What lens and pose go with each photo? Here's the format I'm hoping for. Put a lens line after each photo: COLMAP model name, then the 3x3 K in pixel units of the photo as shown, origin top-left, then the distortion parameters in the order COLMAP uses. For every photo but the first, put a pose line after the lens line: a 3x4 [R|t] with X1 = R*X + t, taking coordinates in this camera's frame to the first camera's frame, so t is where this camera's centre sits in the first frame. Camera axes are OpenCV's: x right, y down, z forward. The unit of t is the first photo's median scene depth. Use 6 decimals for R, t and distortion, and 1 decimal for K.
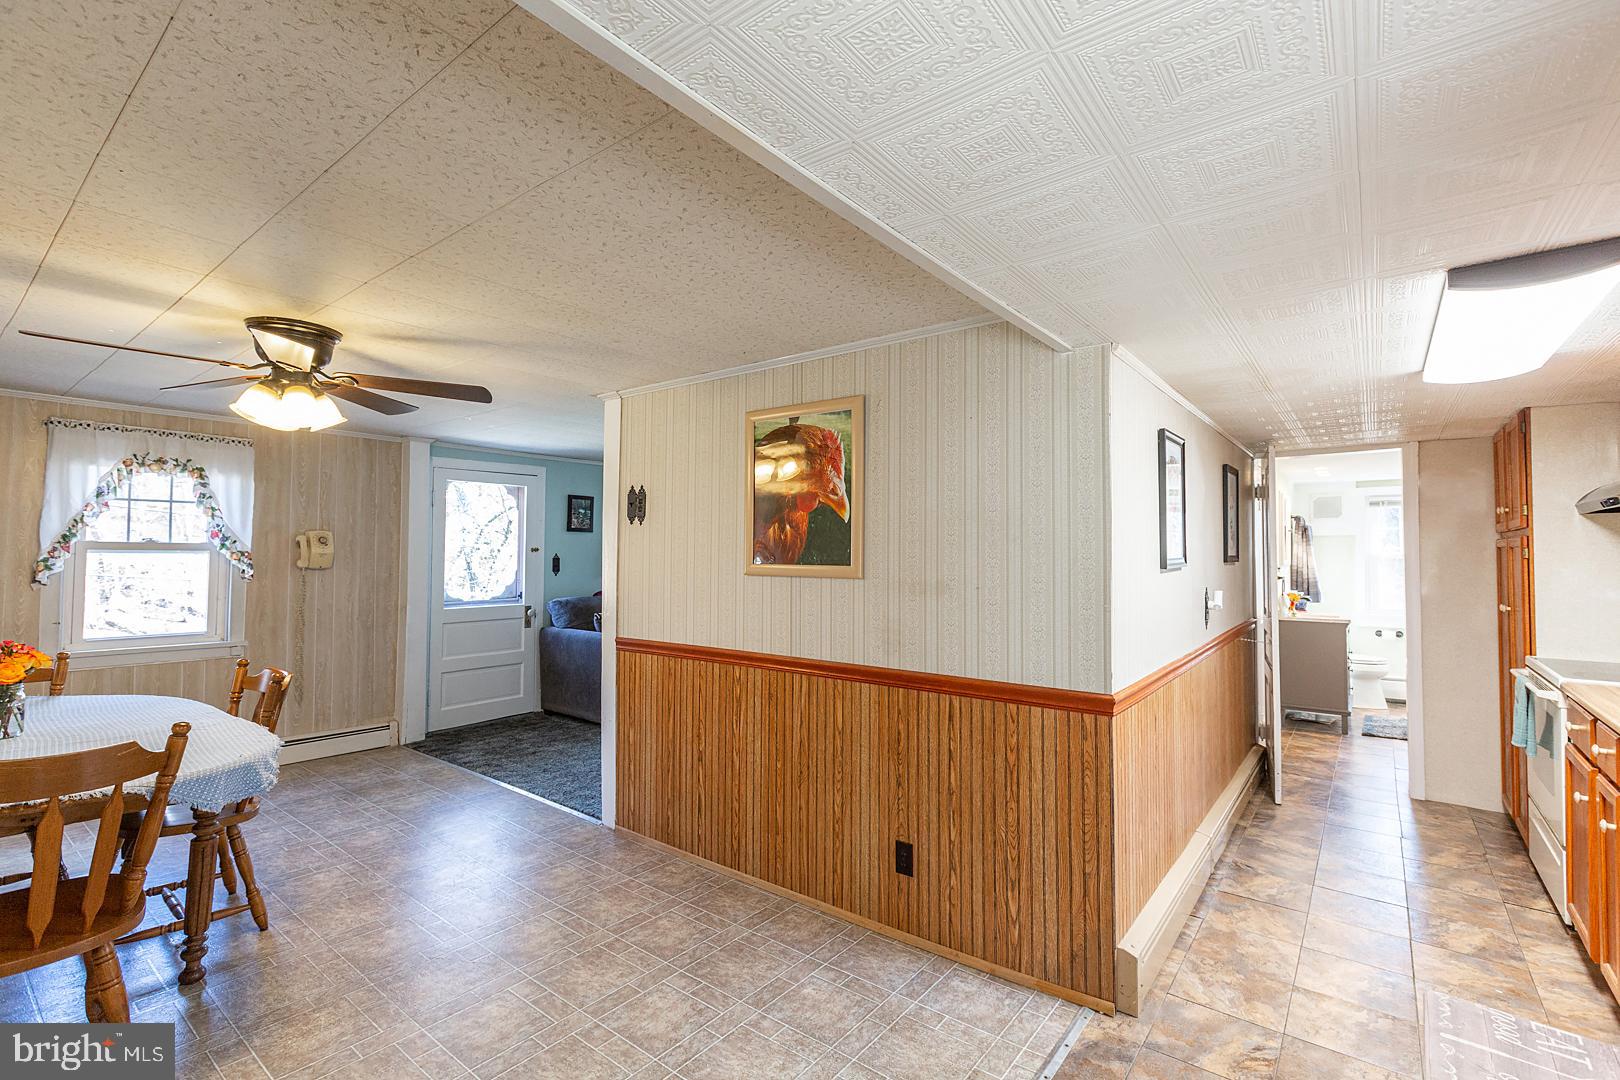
lens RADIAL K [[724.2, 0, 807.9], [0, 724.2, 534.7], [0, 0, 1]] dist [0.000285, -0.000236]
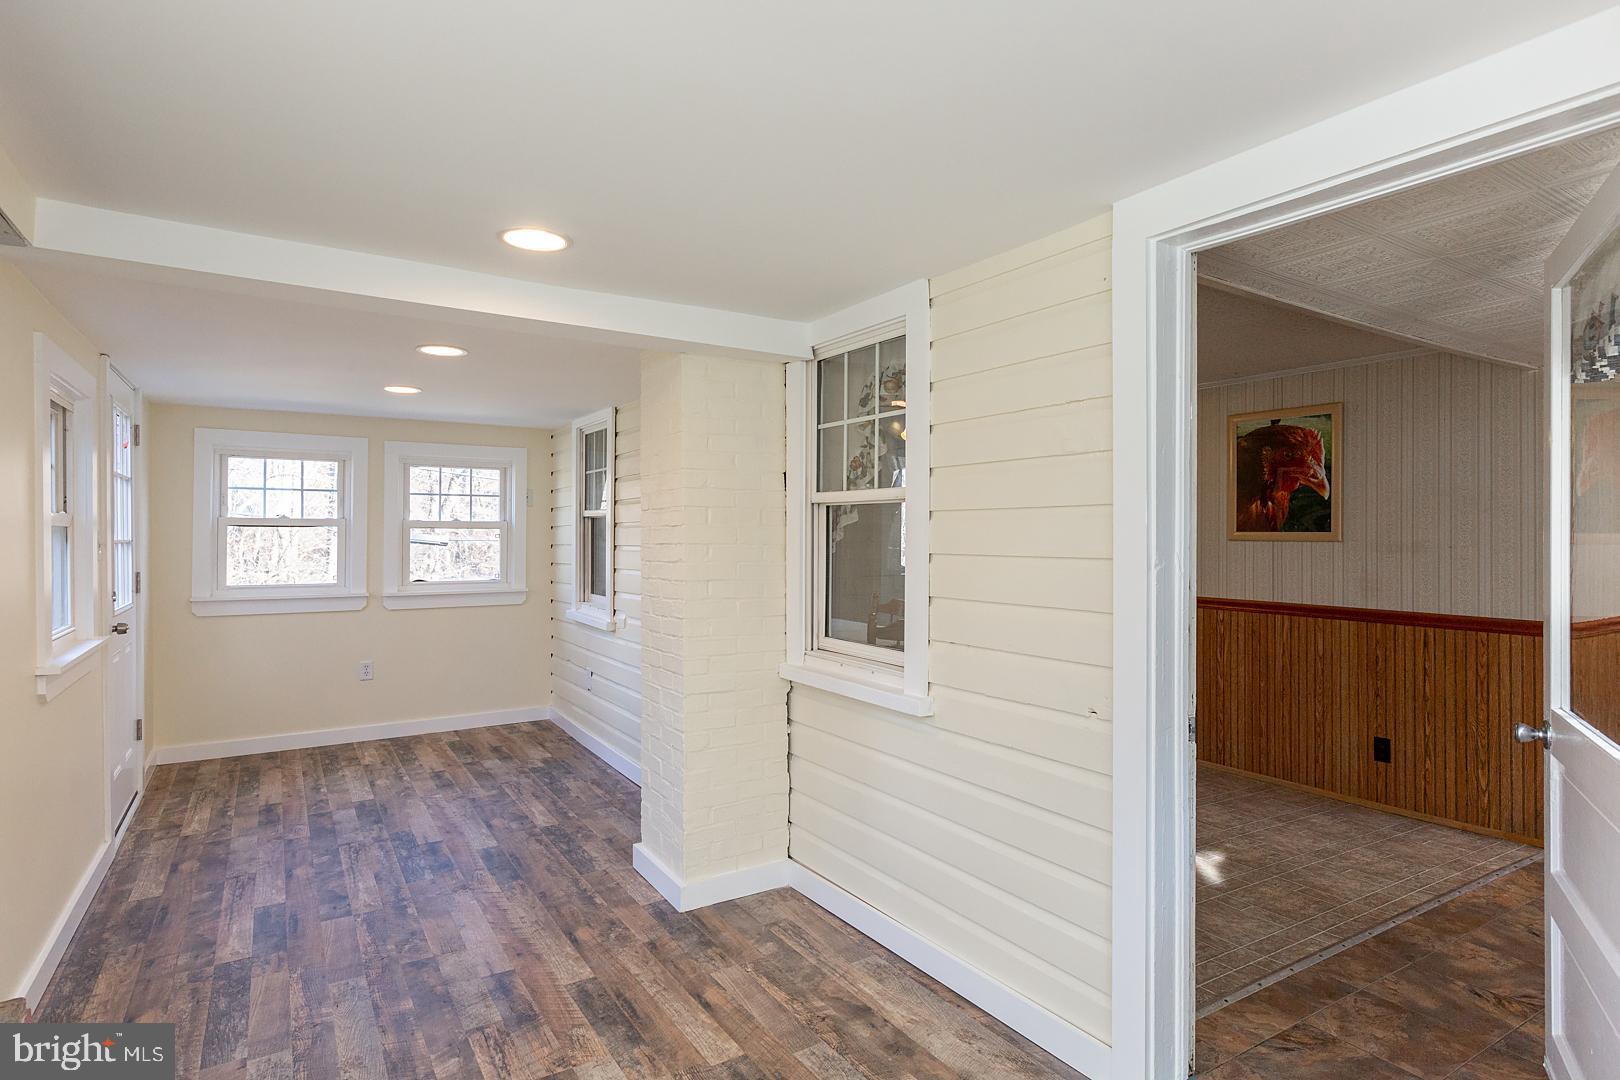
lens RADIAL K [[856.4, 0, 810.5], [0, 856.4, 530.9], [0, 0, 1]] dist [0.003567, -0.001655]
pose [[0.940303, -0.003582, -0.340320, -0.286311], [0.010519, 0.999773, 0.018542, 0.001390], [0.340177, -0.021015, 0.940127, -0.754678]]
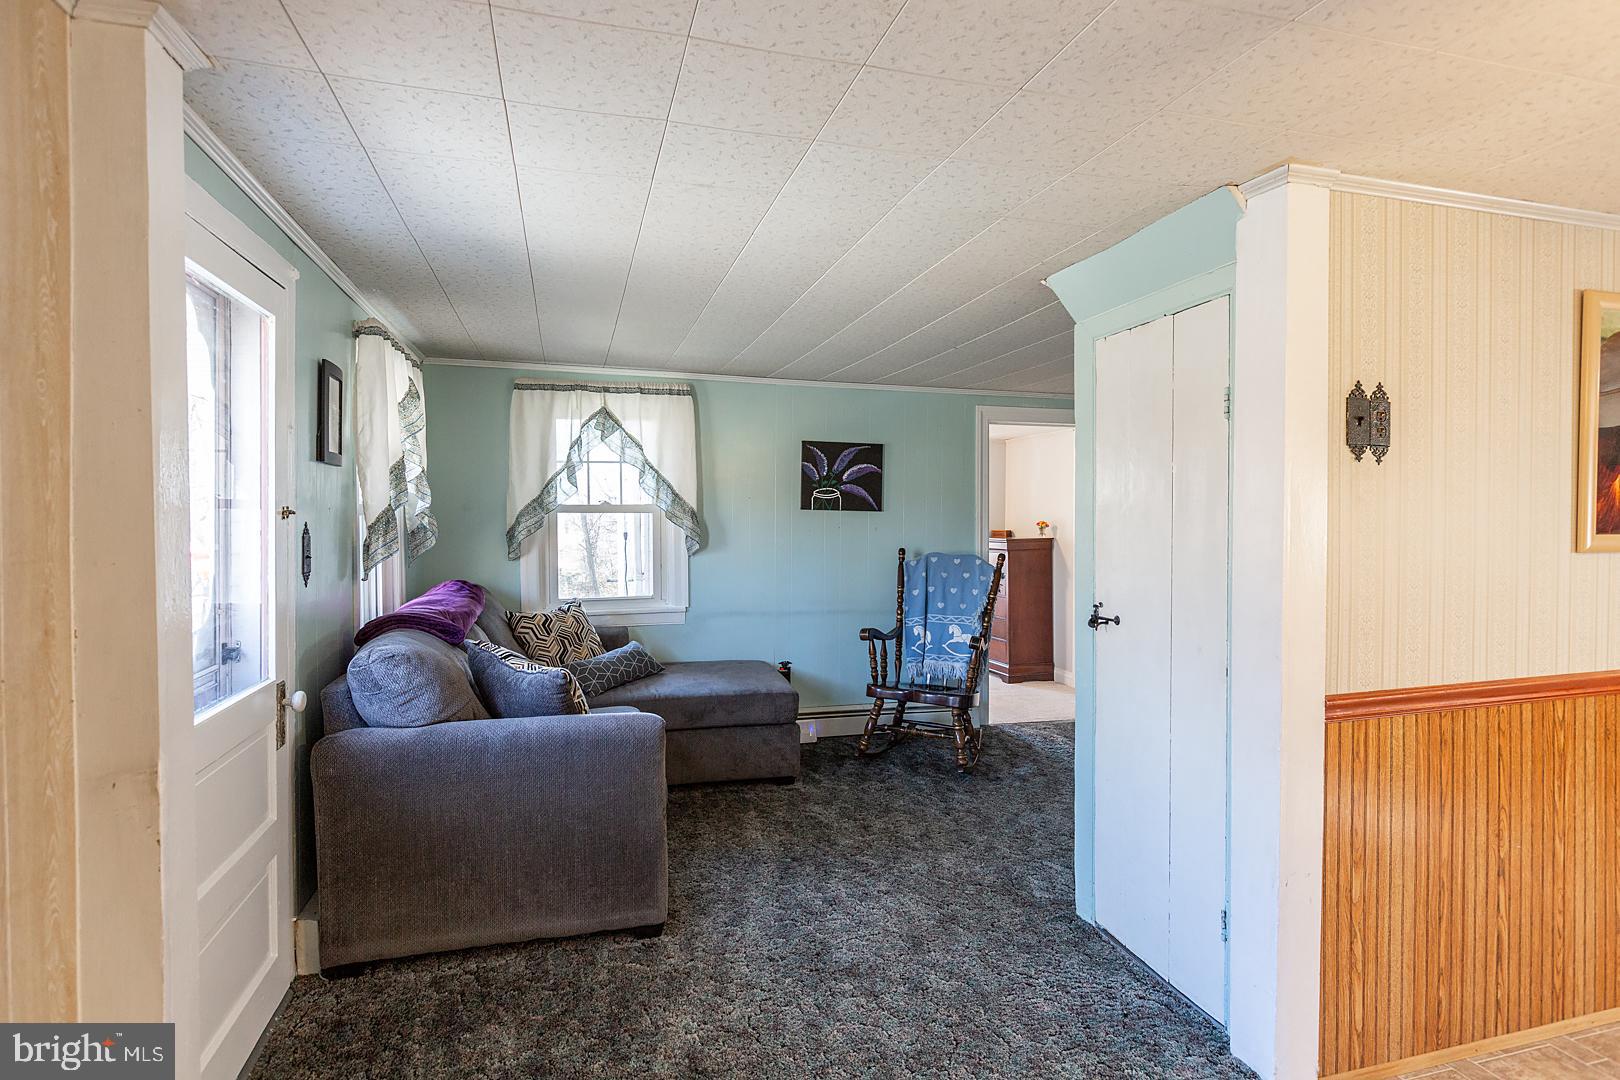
lens RADIAL K [[832.7, 0, 809.0], [0, 832.7, 533.0], [0, 0, 1]] dist [-0.000894, 0.000144]
pose [[0.585231, -0.023510, 0.810525, -1.123421], [-0.017060, 0.999001, 0.041295, 0.021193], [-0.810687, -0.037995, 0.584246, 1.190846]]
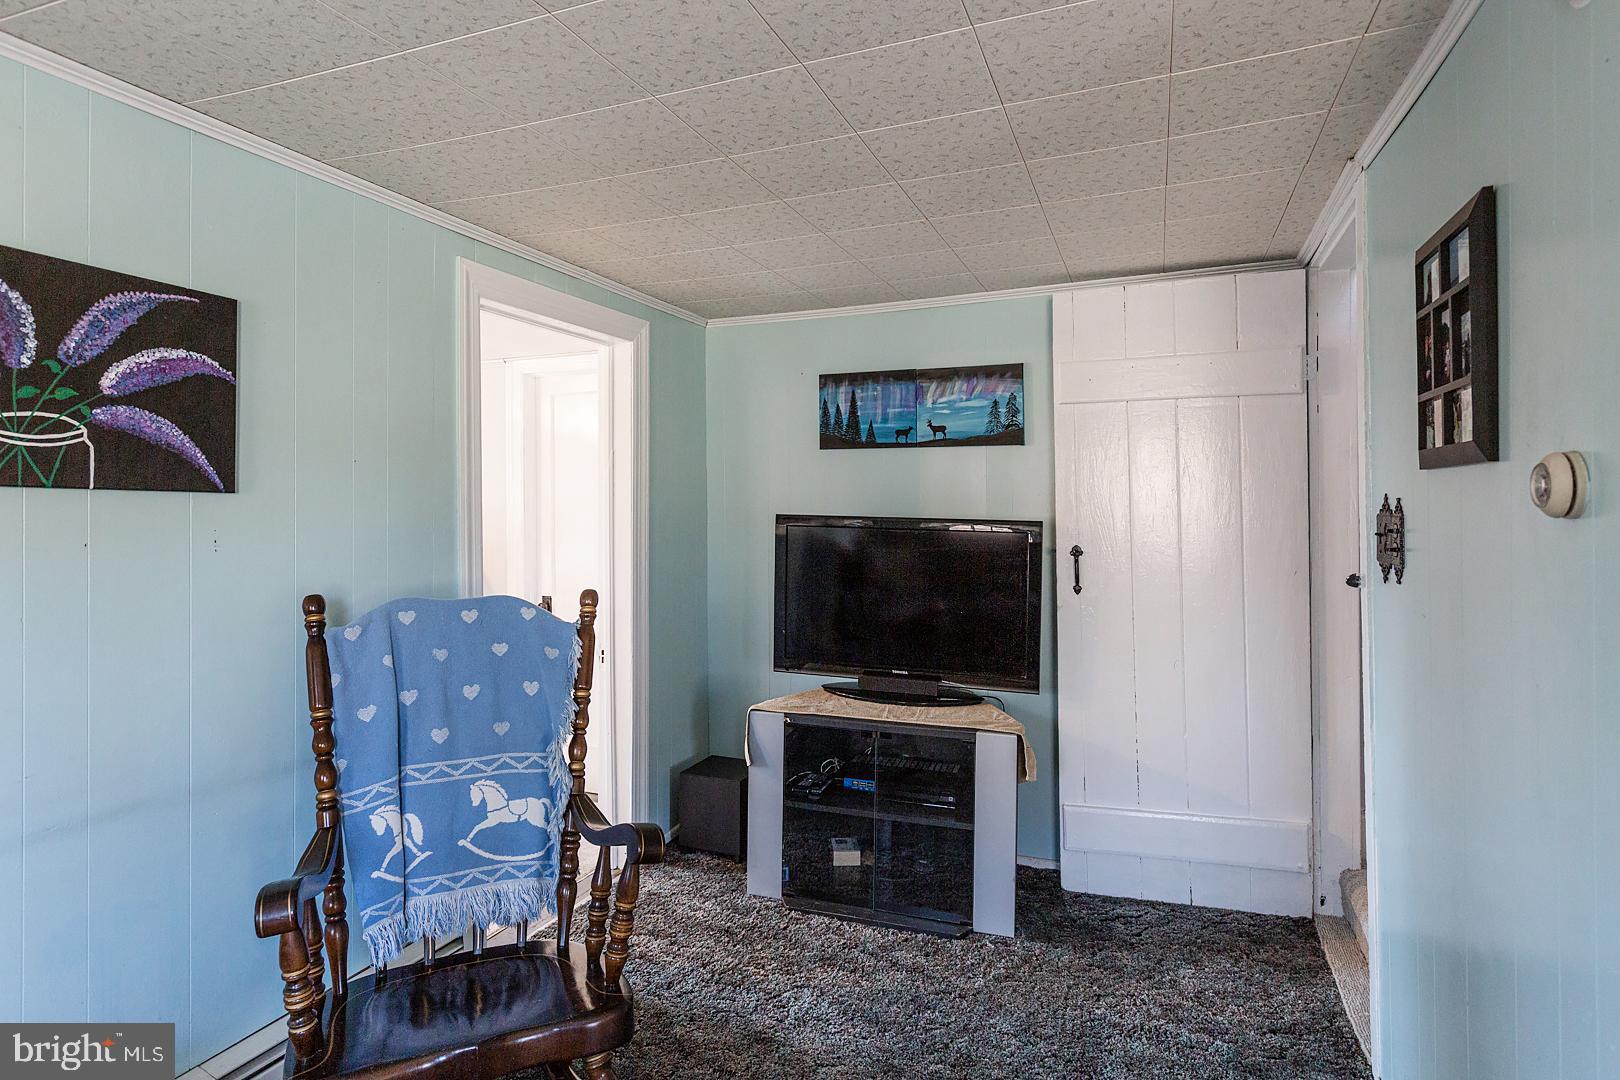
lens RADIAL K [[864.9, 0, 812.2], [0, 864.9, 499.4], [0, 0, 1]] dist [0.000129, 0.000199]
pose [[-0.279500, -0.001996, 0.960144, -0.338798], [-0.017692, 0.999839, -0.003072, 0.044820], [-0.959983, -0.017845, -0.279491, 1.862452]]
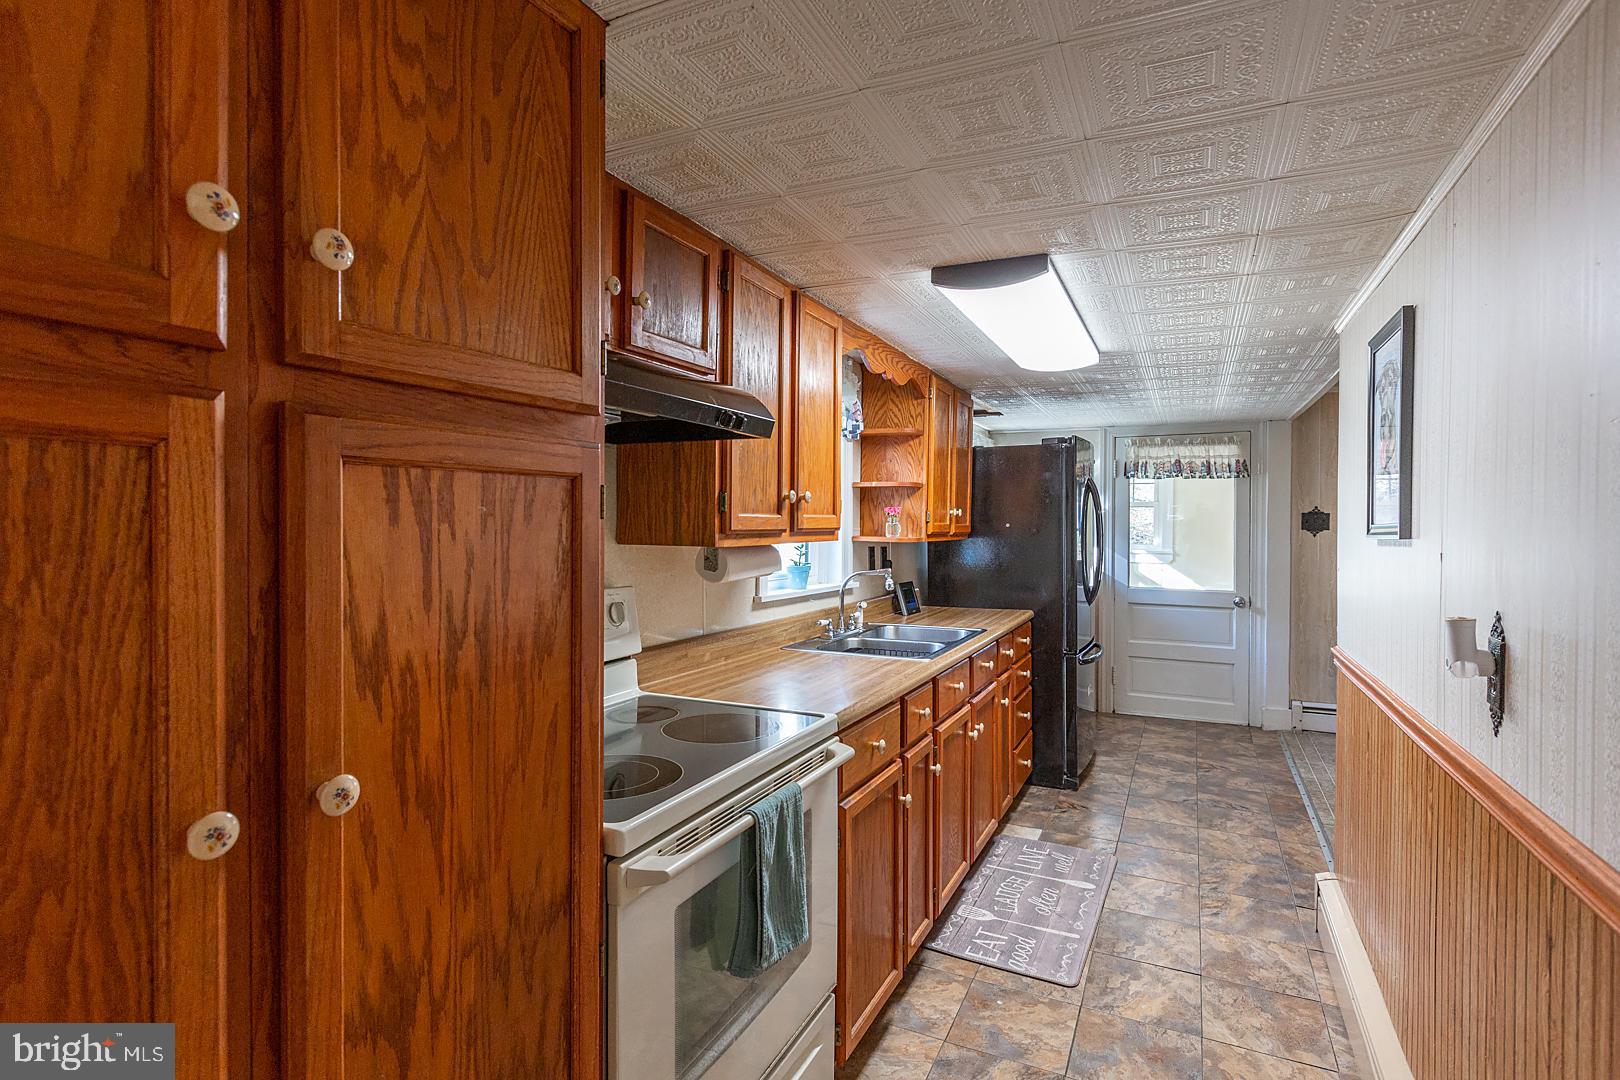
lens RADIAL K [[781.6, 0, 810.3], [0, 781.6, 535.1], [0, 0, 1]] dist [0.000978, 0.000288]
pose [[-0.978119, -0.003570, -0.208015, 1.102076], [-0.001564, 0.999951, -0.009806, 0.048341], [0.208040, -0.009266, -0.978076, 1.512240]]
